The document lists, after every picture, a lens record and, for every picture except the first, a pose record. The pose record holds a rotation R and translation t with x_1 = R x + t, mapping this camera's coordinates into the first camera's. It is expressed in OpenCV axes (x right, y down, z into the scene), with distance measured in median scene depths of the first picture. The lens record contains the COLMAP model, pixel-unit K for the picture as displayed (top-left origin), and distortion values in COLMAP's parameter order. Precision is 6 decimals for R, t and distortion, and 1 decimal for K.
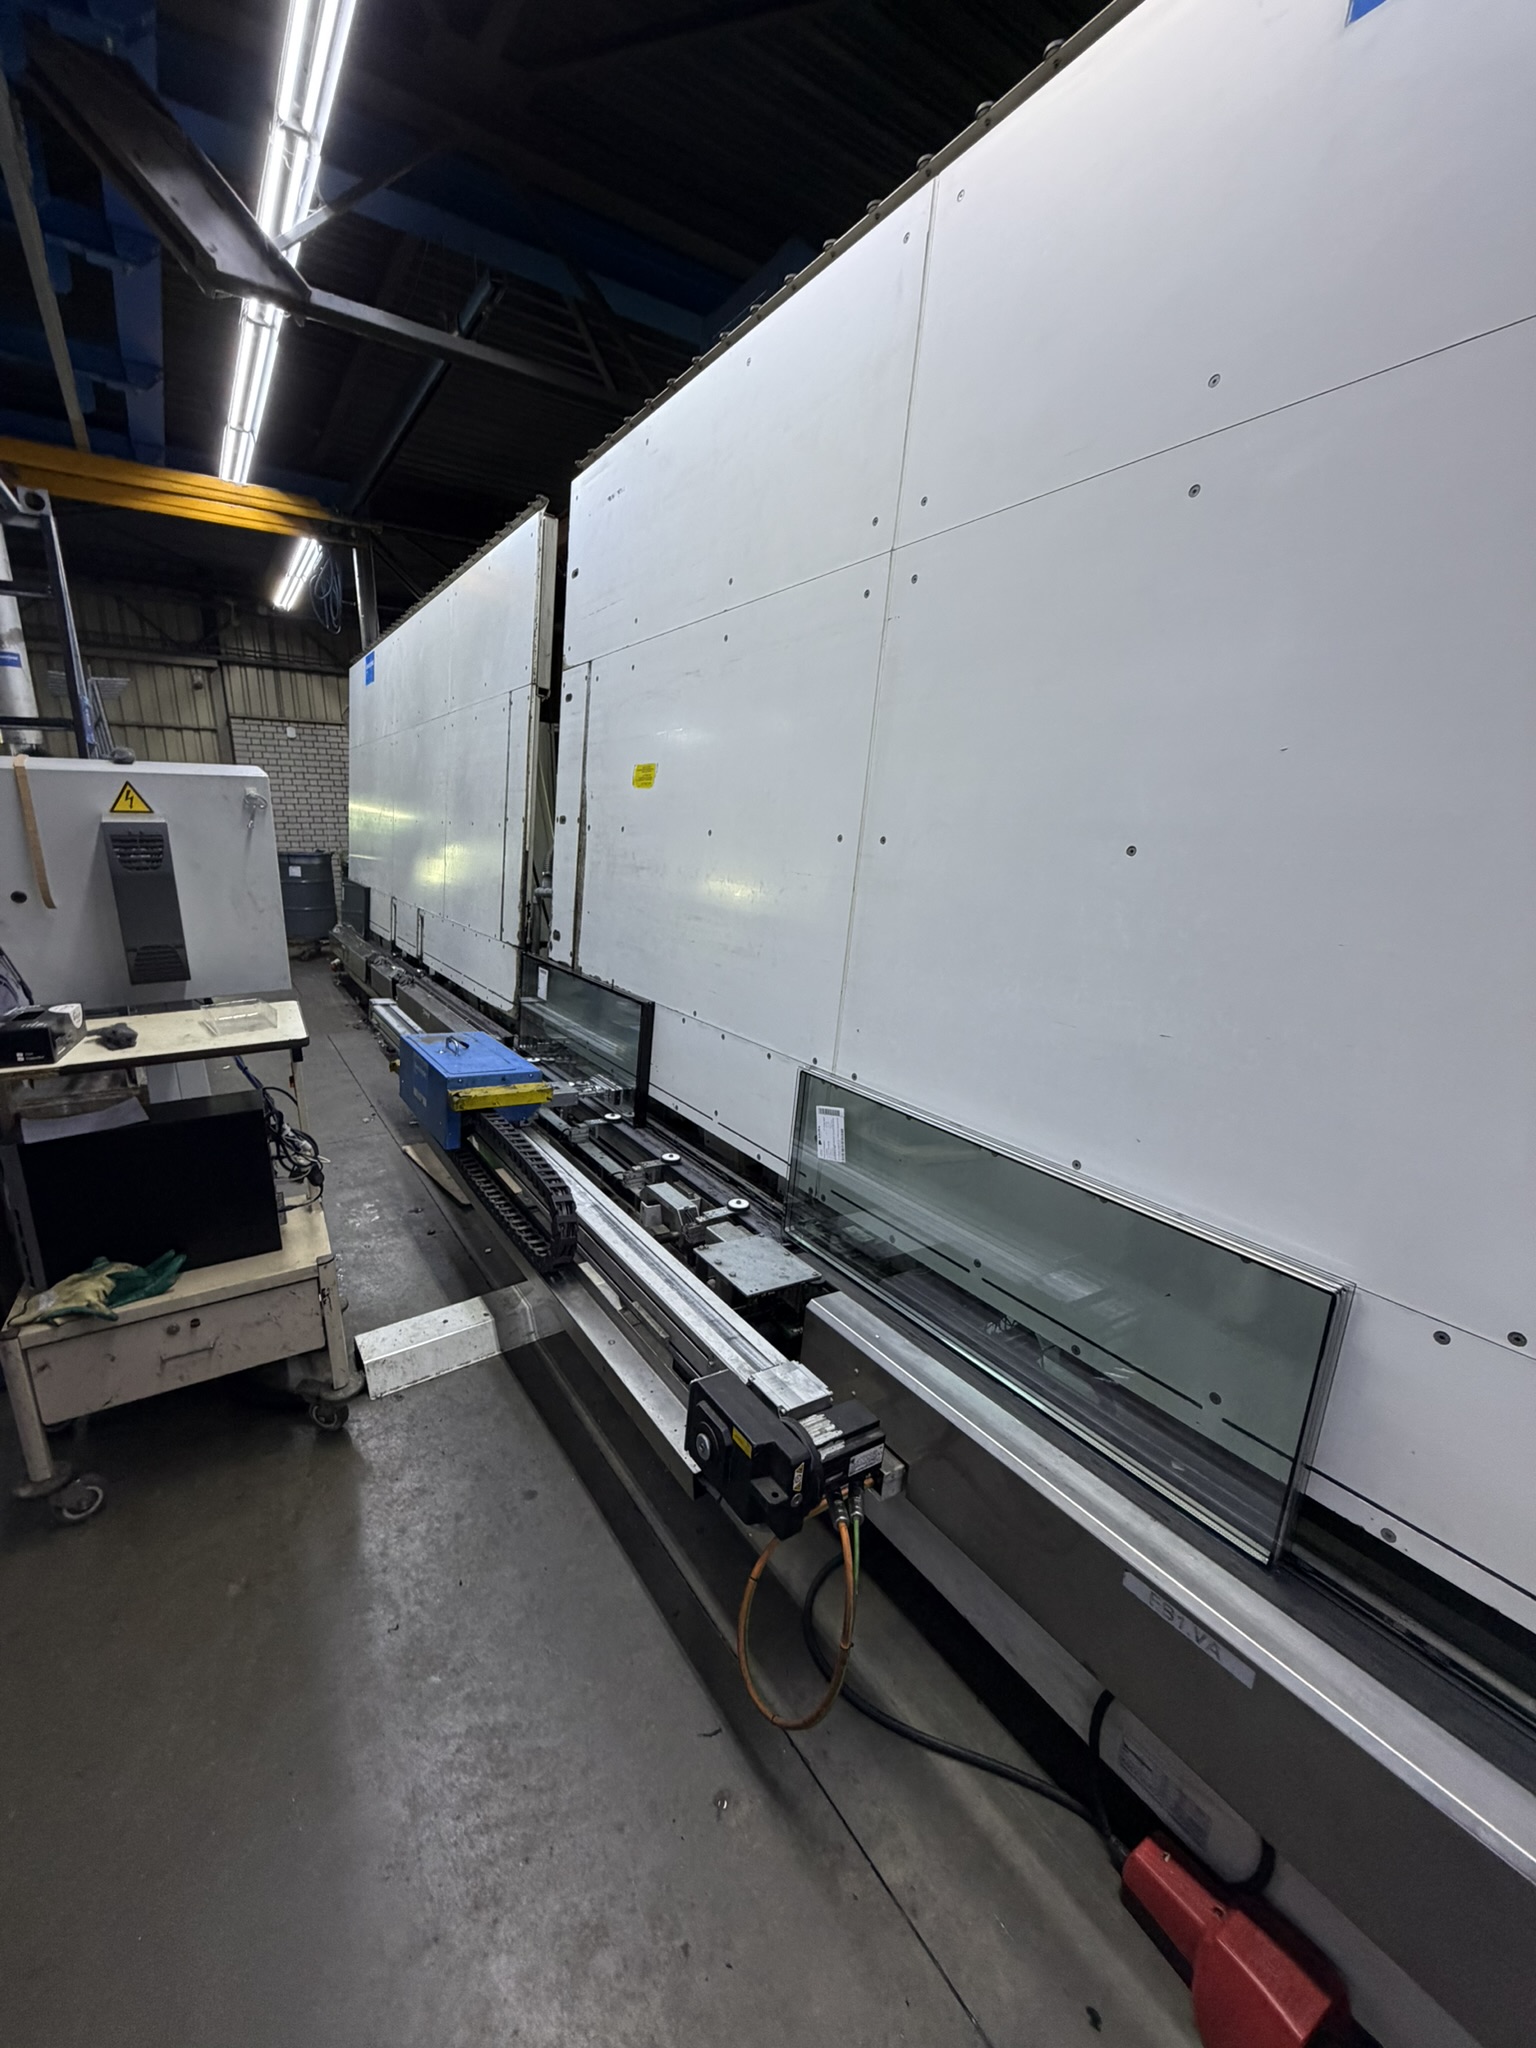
lens RADIAL K [[816.7, 0, 766.9], [0, 816.7, 1019.2], [0, 0, 1]] dist [0.000647, -0.000375]
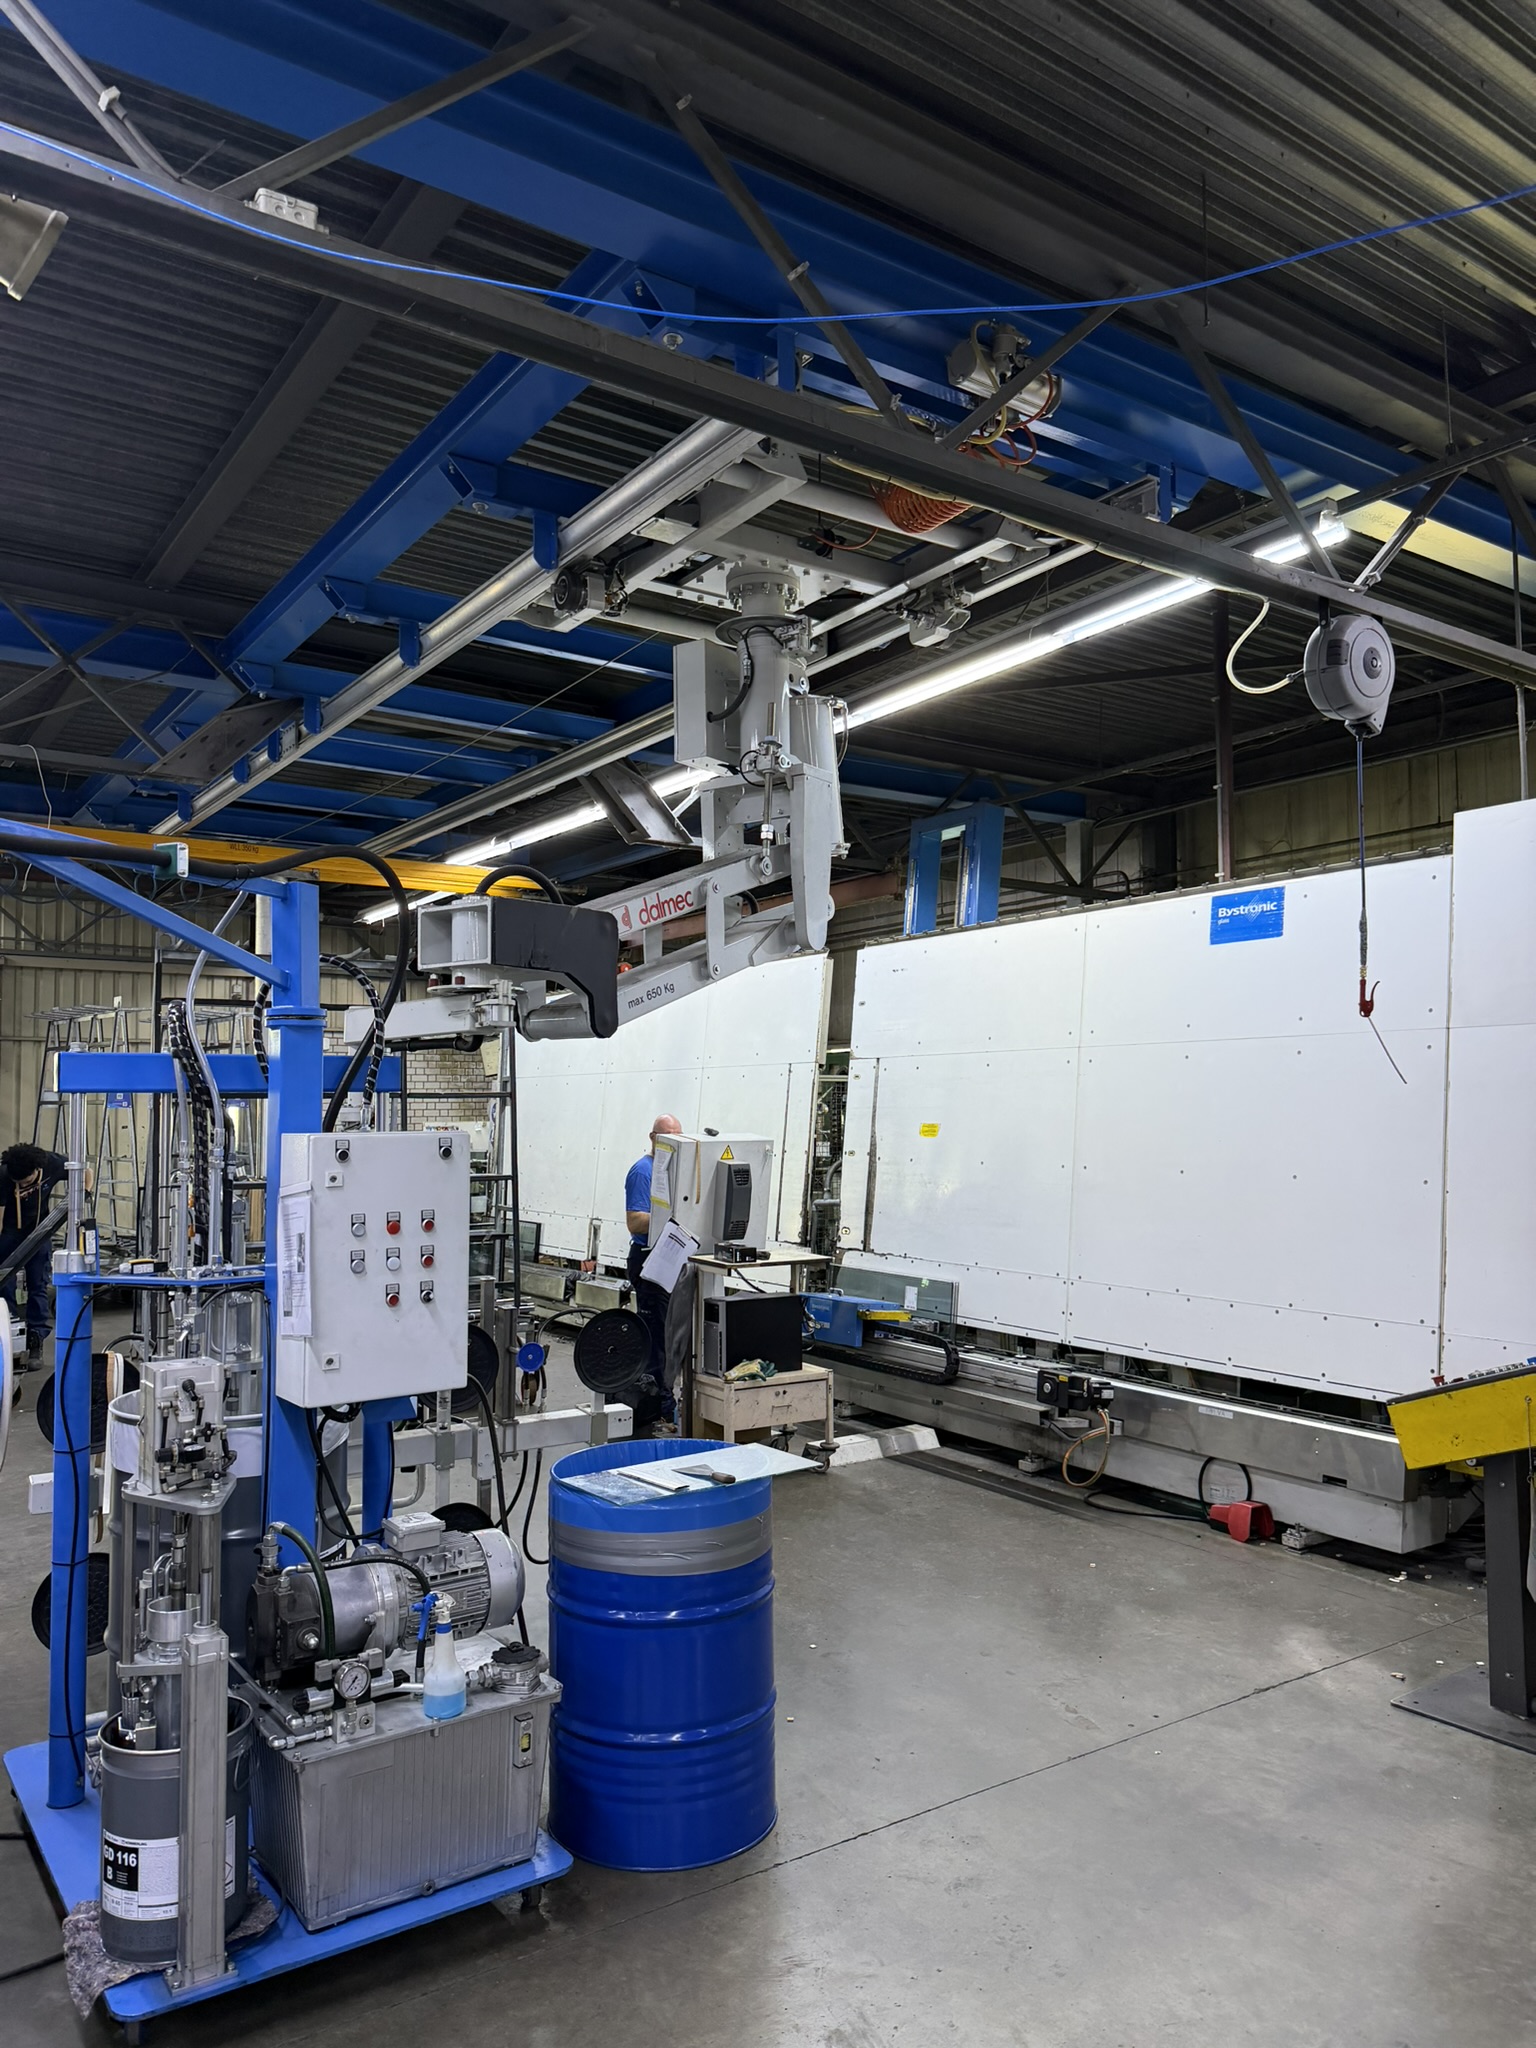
lens RADIAL K [[1436.4, 0, 768.0], [0, 1436.4, 1024.0], [0, 0, 1]] dist [0.089101, -0.000343]
pose [[0.999830, -0.017443, -0.006036, -0.428543], [0.014845, 0.954253, -0.298631, 0.355658], [0.010969, 0.298490, 0.954350, -1.794358]]
